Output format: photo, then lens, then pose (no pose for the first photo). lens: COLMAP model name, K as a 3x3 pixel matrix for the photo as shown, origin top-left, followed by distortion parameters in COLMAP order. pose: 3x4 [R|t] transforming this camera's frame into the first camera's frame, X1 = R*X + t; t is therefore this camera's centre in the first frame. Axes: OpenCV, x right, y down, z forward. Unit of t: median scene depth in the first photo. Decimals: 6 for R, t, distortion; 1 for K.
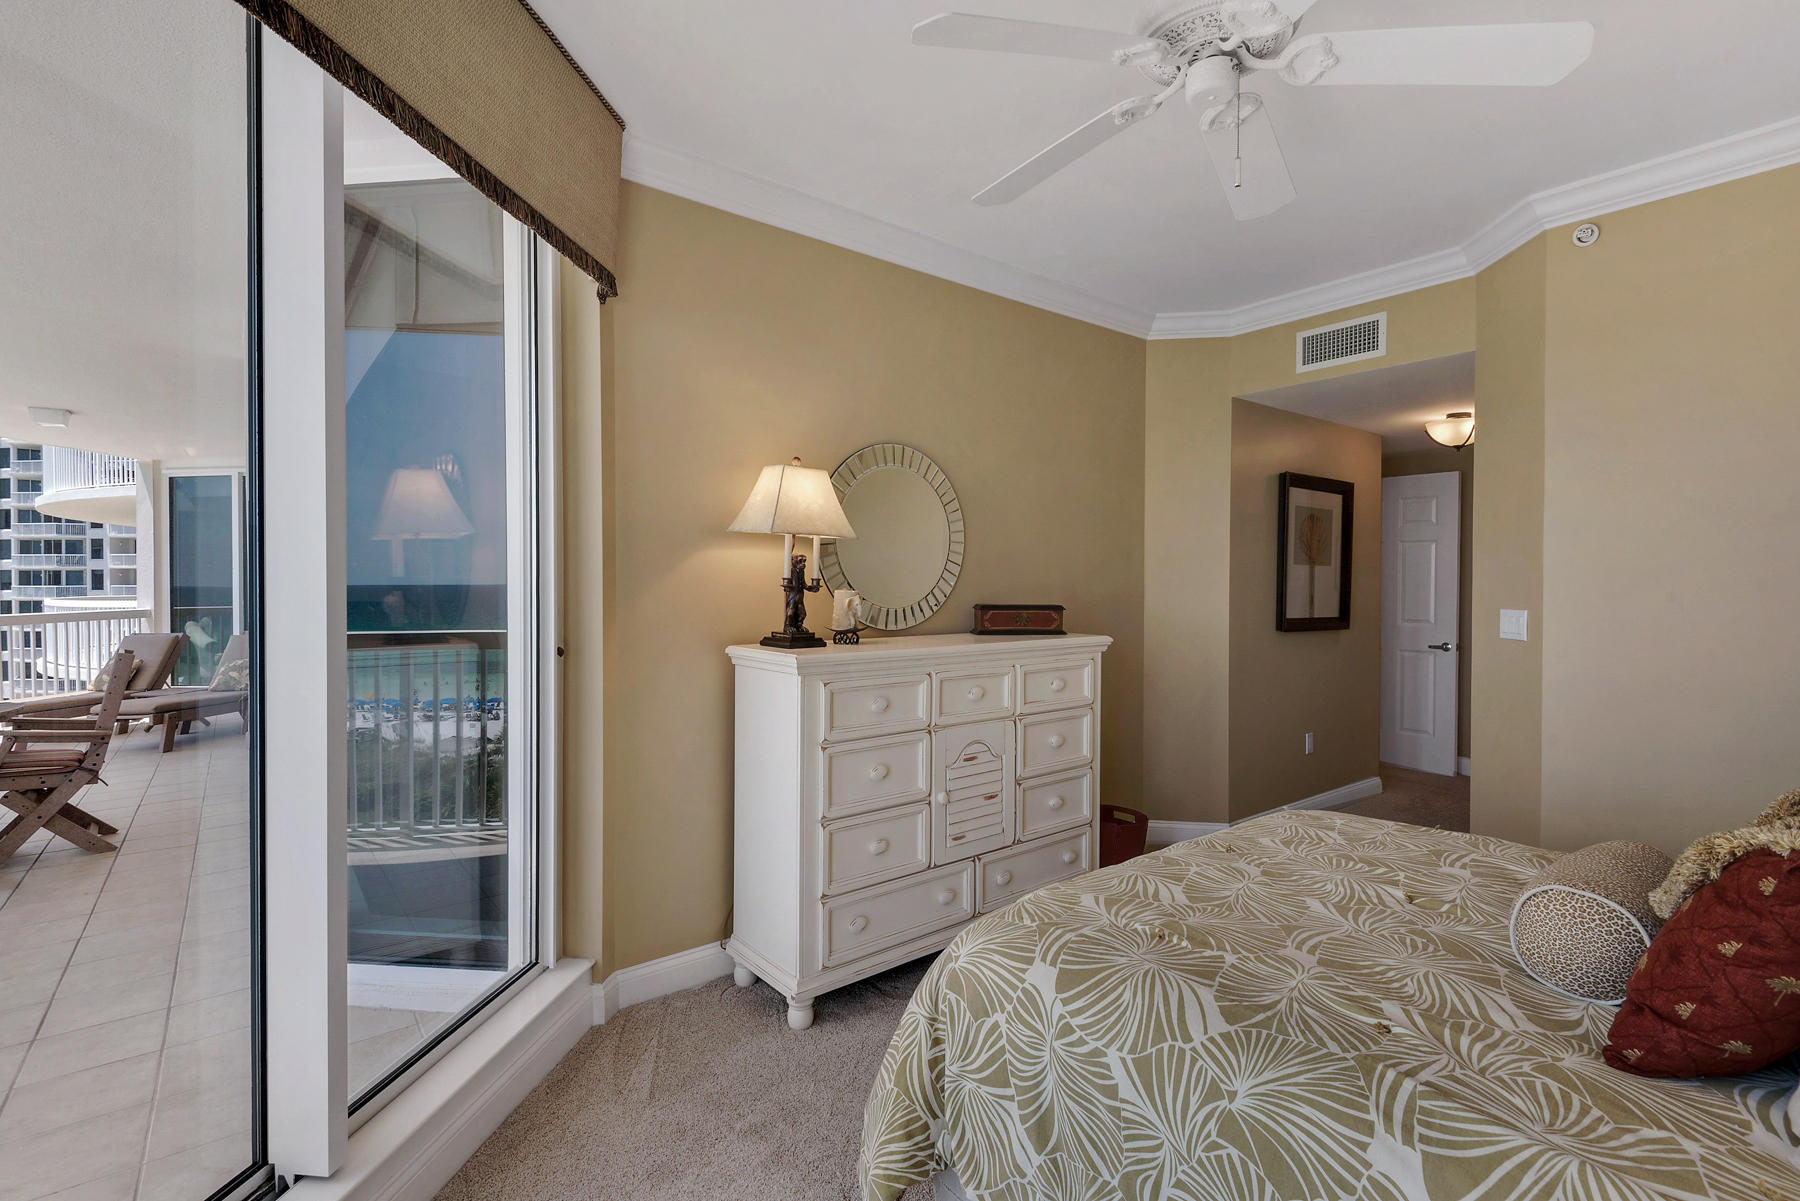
lens RADIAL K [[827.9, 0, 909.6], [0, 827.9, 603.2], [0, 0, 1]] dist [0.016398, -0.009830]
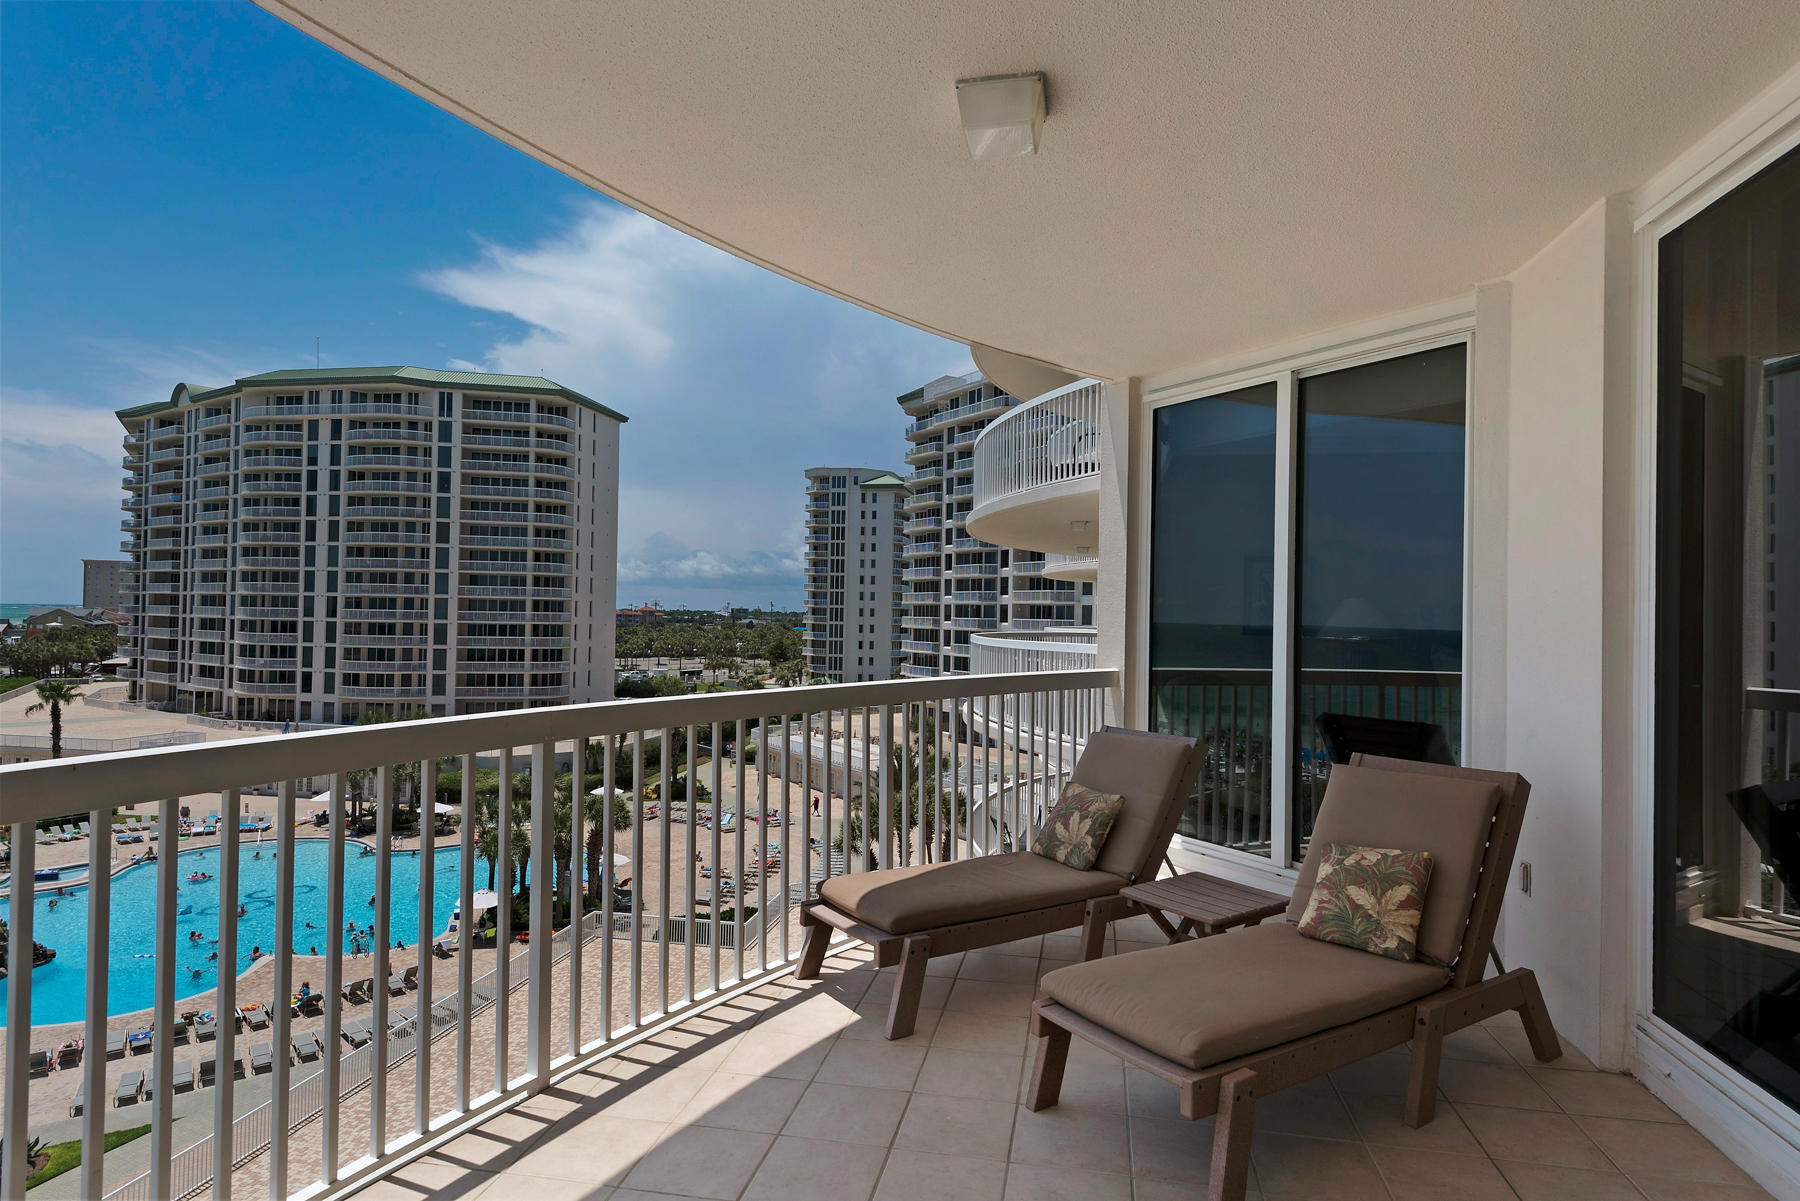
lens RADIAL K [[929.1, 0, 900.0], [0, 929.1, 600.5], [0, 0, 1]] dist [0.008924, -0.002322]
pose [[0.637303, -0.000028, -0.770613, -0.169987], [-0.036804, 0.998858, -0.030474, -0.003944], [0.769734, 0.047783, 0.636574, 0.162901]]
